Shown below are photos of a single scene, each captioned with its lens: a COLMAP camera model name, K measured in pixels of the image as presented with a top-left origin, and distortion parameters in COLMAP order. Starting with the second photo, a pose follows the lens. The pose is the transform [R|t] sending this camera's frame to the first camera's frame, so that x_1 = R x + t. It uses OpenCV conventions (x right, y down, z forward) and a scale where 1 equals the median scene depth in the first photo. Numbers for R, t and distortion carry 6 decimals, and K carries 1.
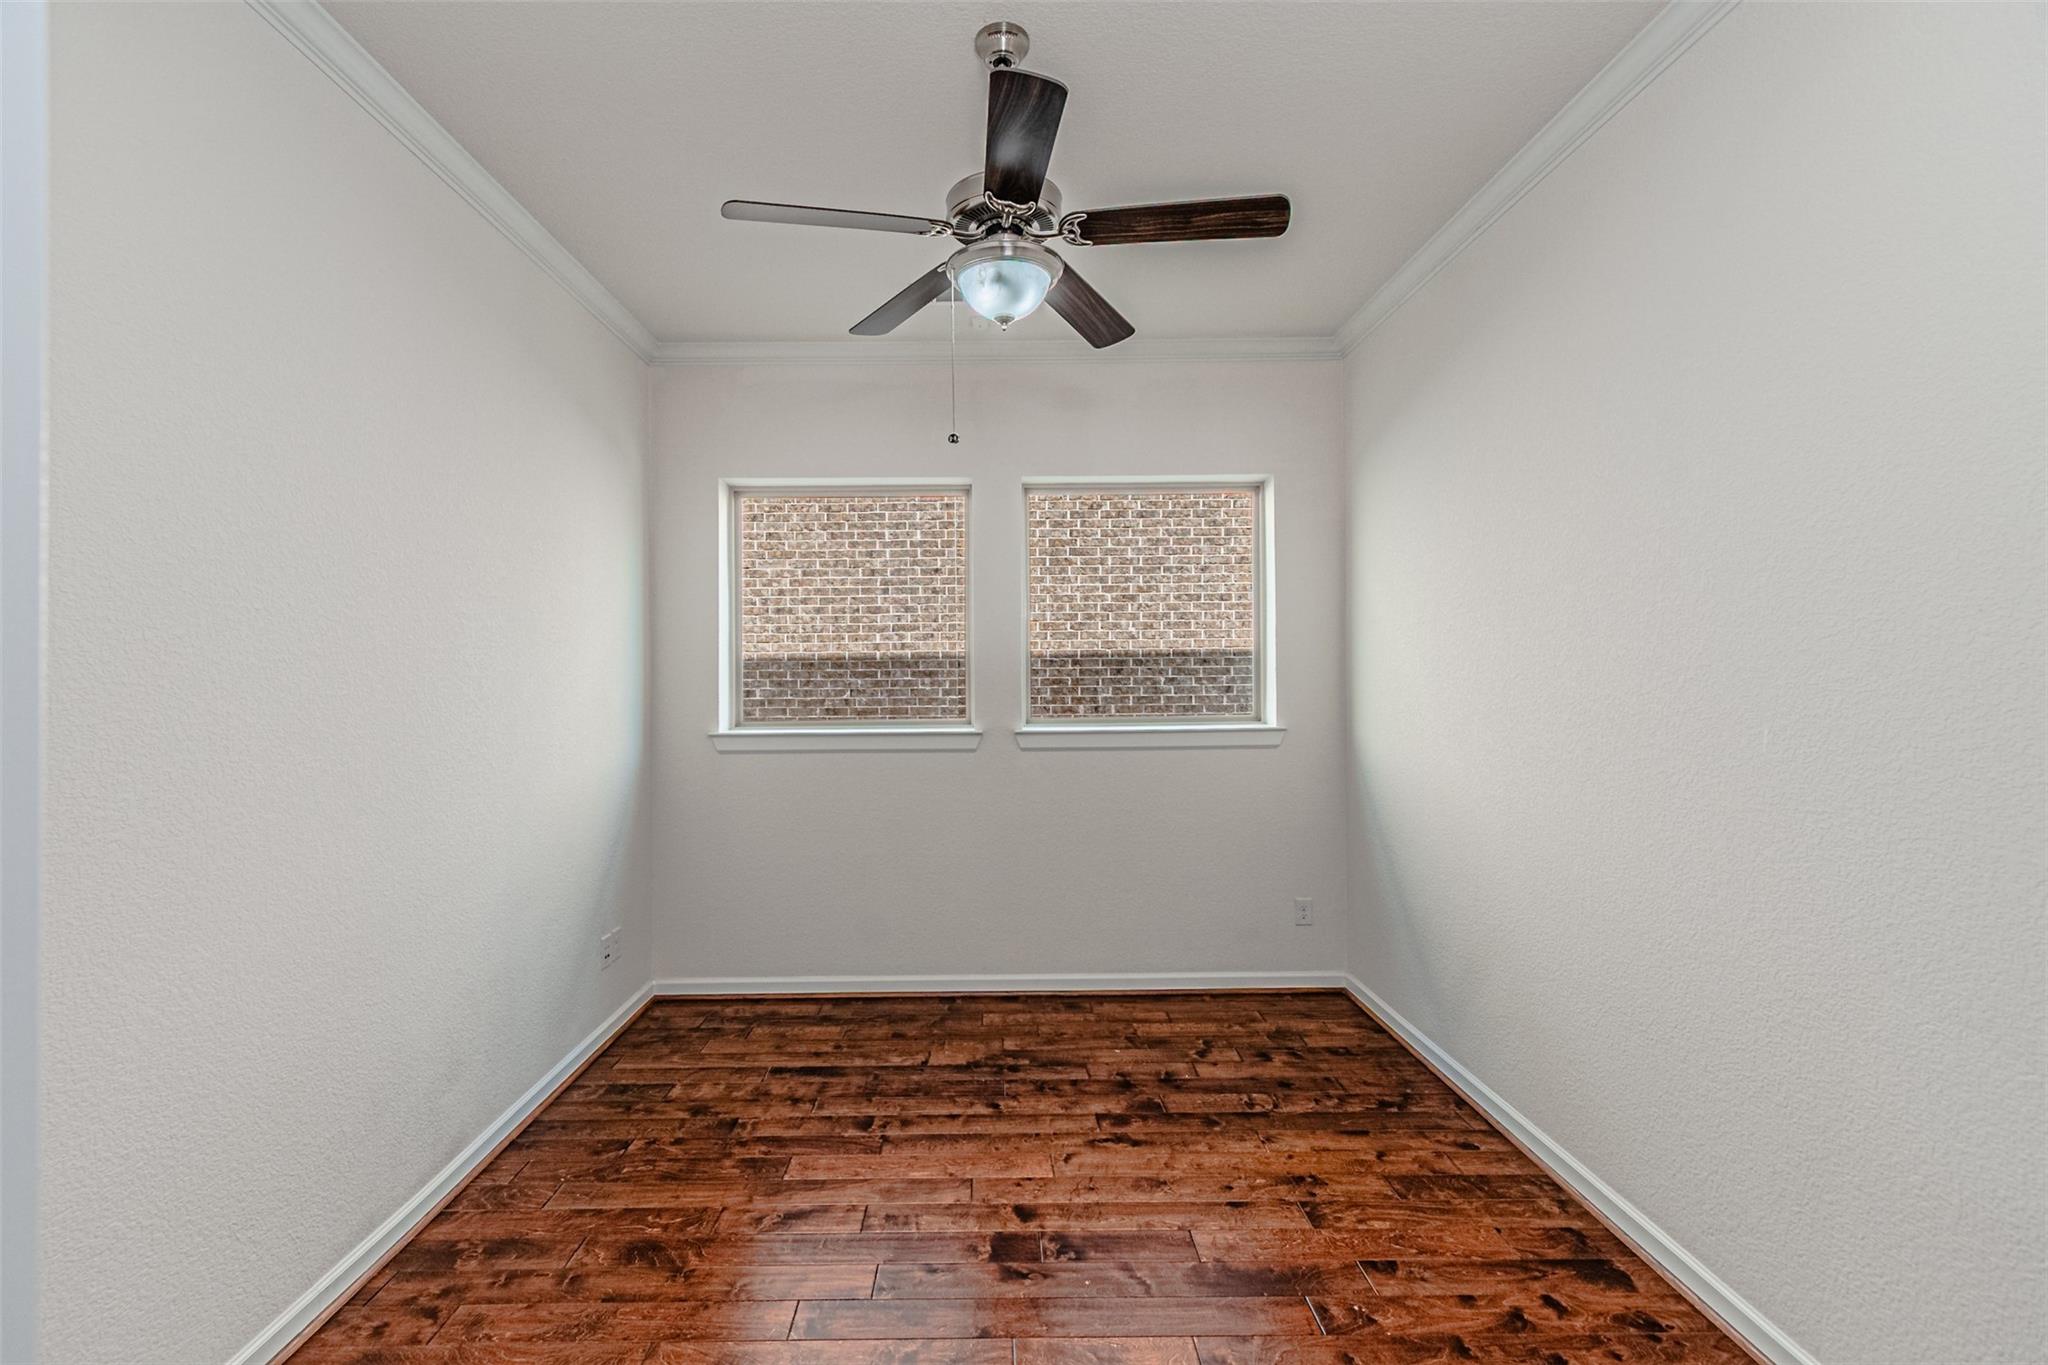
lens RADIAL K [[907.1, 0, 999.1], [0, 907.1, 681.9], [0, 0, 1]] dist [-0.004795, -0.000665]
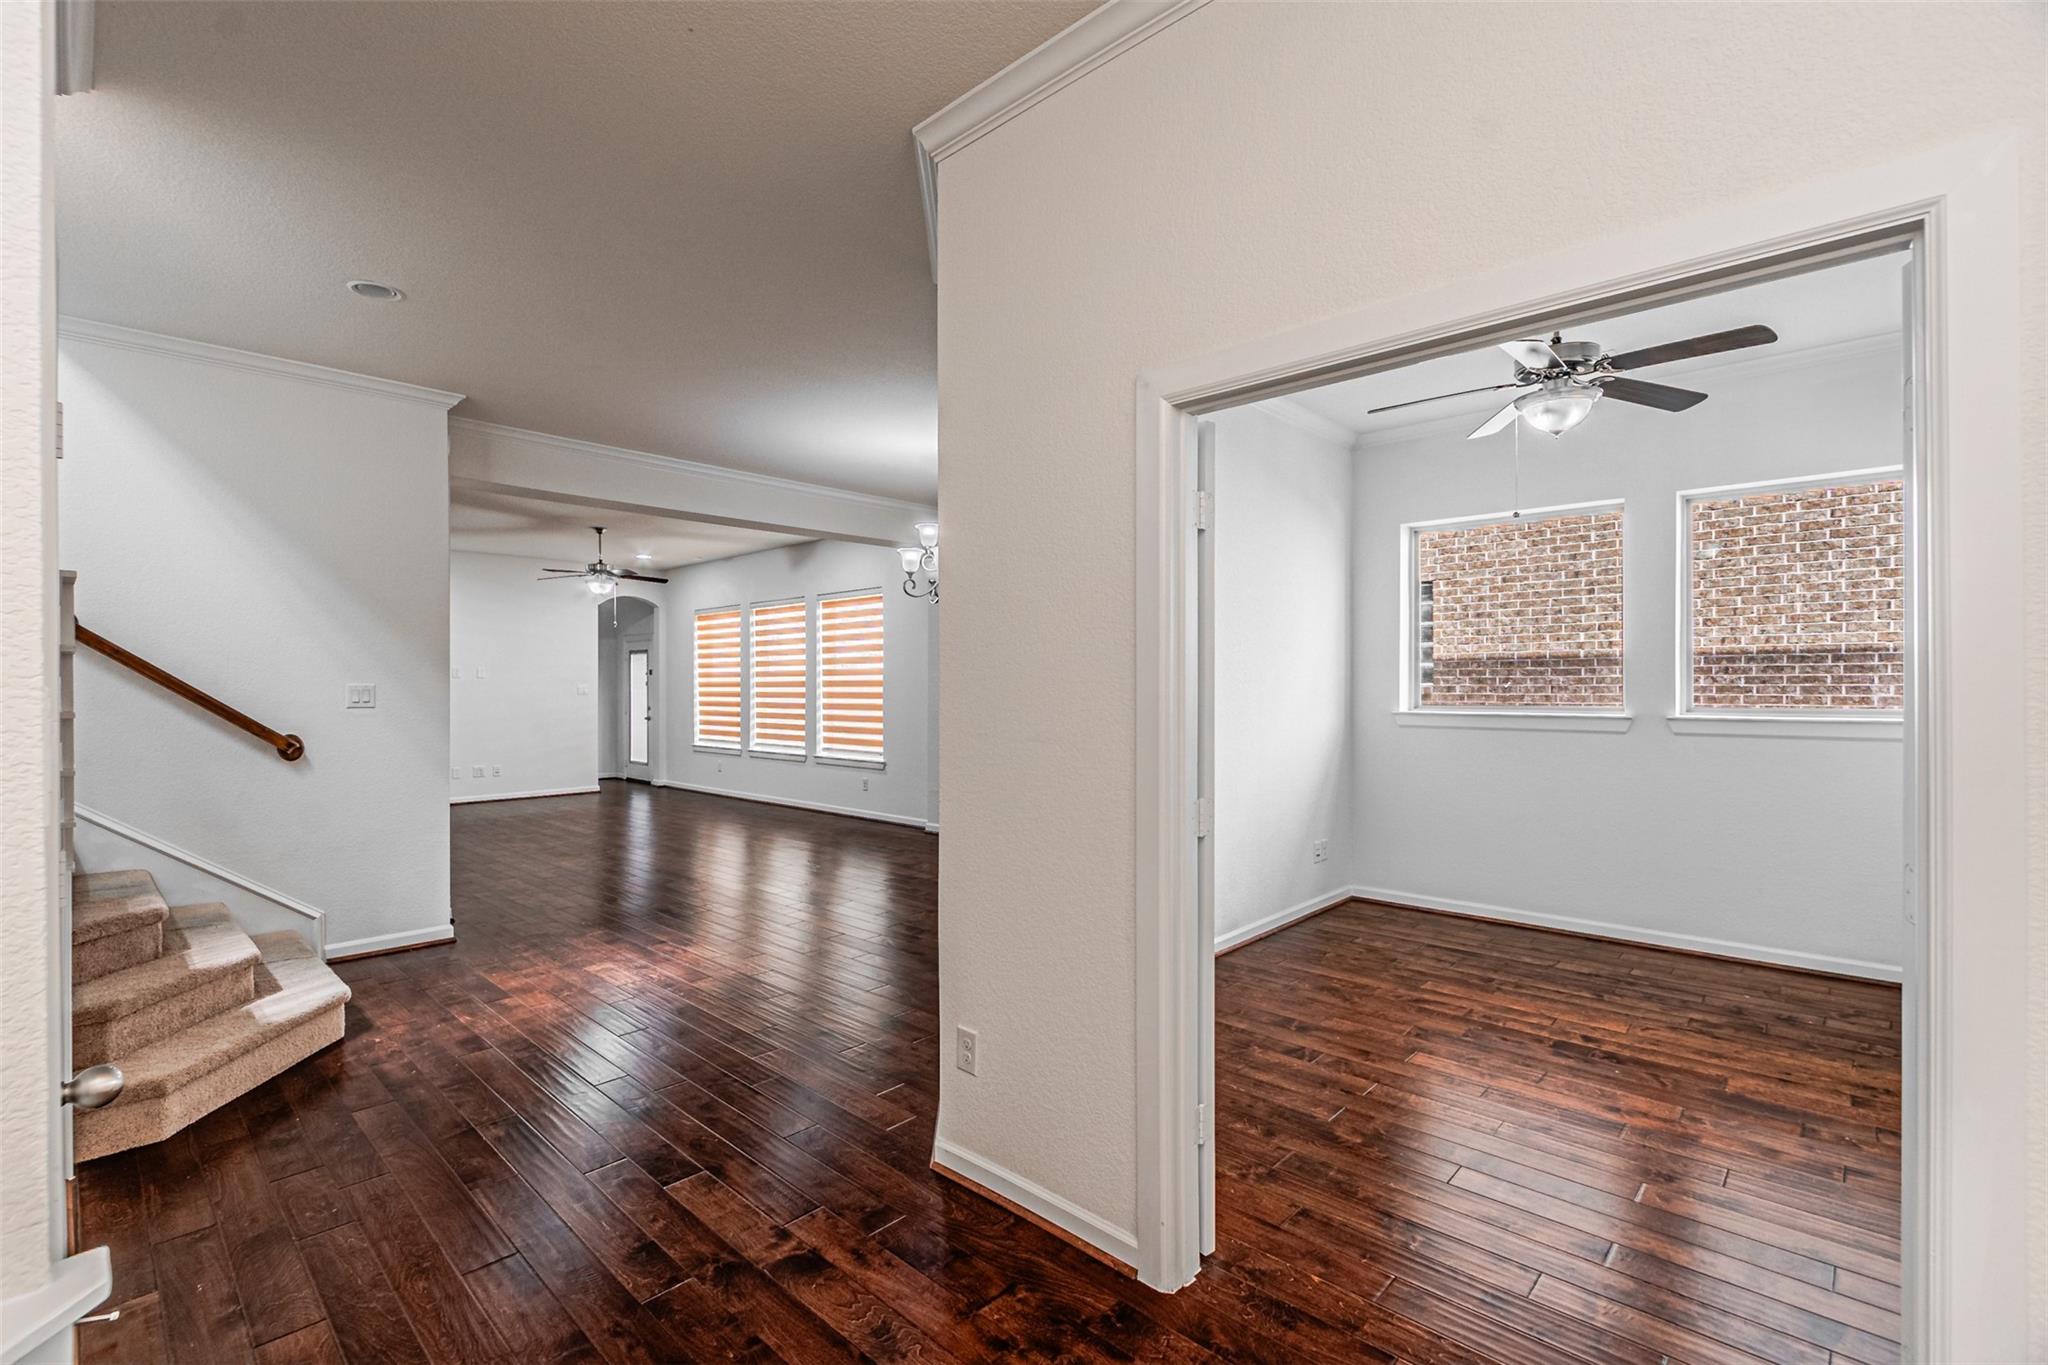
lens RADIAL K [[907.1, 0, 999.1], [0, 907.1, 681.9], [0, 0, 1]] dist [-0.004795, -0.000665]
pose [[0.719237, 0.004227, -0.694752, 0.107685], [-0.006492, 0.999979, -0.000637, 0.008095], [0.694734, 0.004968, 0.719250, -0.211615]]
